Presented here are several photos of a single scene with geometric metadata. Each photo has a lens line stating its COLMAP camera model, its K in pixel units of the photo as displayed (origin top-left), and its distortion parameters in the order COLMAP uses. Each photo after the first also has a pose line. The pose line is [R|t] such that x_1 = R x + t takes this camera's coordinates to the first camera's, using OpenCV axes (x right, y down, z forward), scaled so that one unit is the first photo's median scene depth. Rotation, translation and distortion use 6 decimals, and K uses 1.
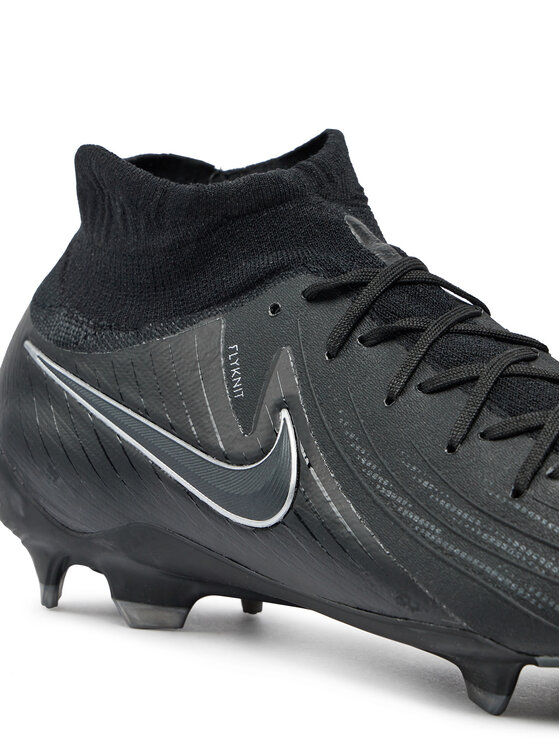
lens RADIAL K [[2226.5, 0, 280.0], [0, 2226.5, 373.0], [0, 0, 1]] dist [0.100935, -0.494880]
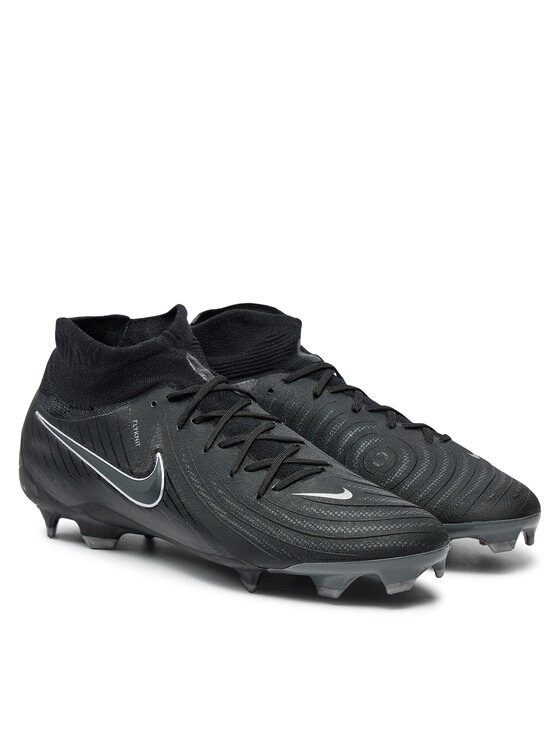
lens RADIAL K [[2226.5, 0, 280.0], [0, 2226.5, 373.0], [0, 0, 1]] dist [0.100935, -0.494880]
pose [[0.999819, -0.017641, 0.007175, 0.104488], [0.016847, 0.994982, 0.098629, -0.268758], [-0.008879, -0.098491, 0.995098, -1.129543]]
